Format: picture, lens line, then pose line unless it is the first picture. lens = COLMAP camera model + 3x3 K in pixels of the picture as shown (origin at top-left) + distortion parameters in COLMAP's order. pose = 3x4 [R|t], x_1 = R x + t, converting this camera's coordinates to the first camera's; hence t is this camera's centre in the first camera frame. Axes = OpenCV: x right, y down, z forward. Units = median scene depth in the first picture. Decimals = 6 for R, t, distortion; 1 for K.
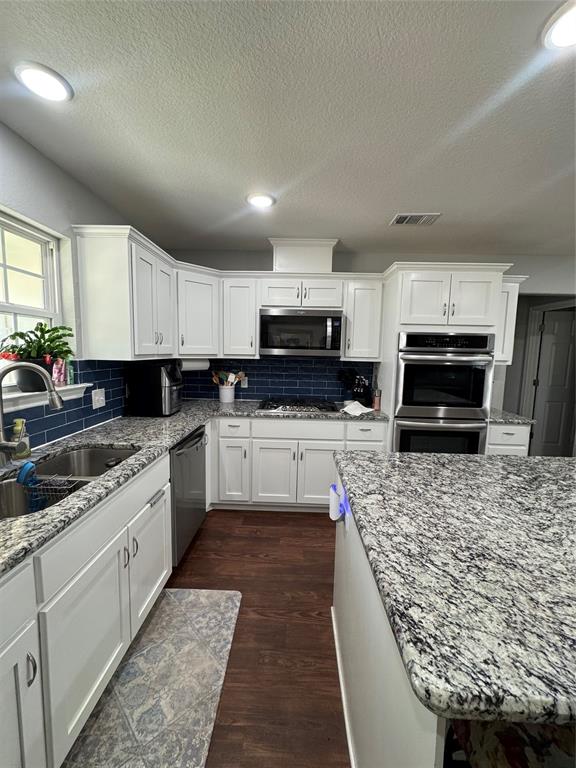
lens RADIAL K [[307.4, 0, 288.0], [0, 307.4, 384.0], [0, 0, 1]] dist [-0.000401, -0.000016]
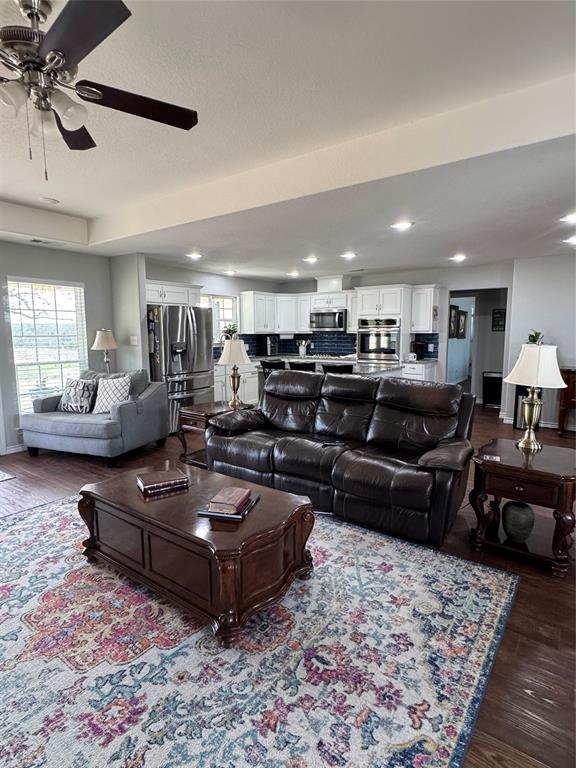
lens RADIAL K [[408.2, 0, 288.0], [0, 408.2, 384.0], [0, 0, 1]] dist [0.000678, 0.000111]
pose [[0.830636, 0.046107, -0.554903, 1.538724], [-0.034356, 0.998911, 0.031572, 0.211619], [0.555754, -0.007161, 0.831316, -1.644786]]
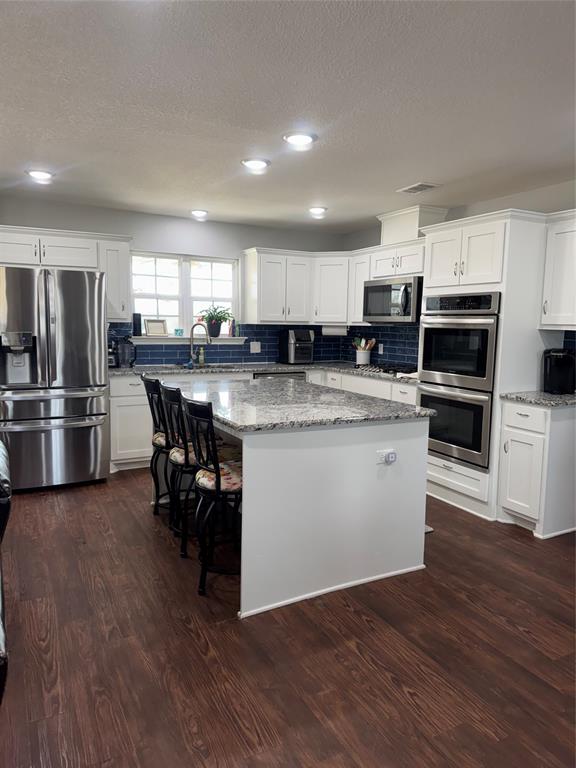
lens RADIAL K [[529.0, 0, 288.0], [0, 529.0, 384.0], [0, 0, 1]] dist [0.003181, -0.000011]
pose [[0.495335, 0.088518, -0.864181, 1.624391], [-0.096196, 0.994266, 0.046704, 0.076931], [0.863360, 0.059997, 0.501010, -0.226529]]
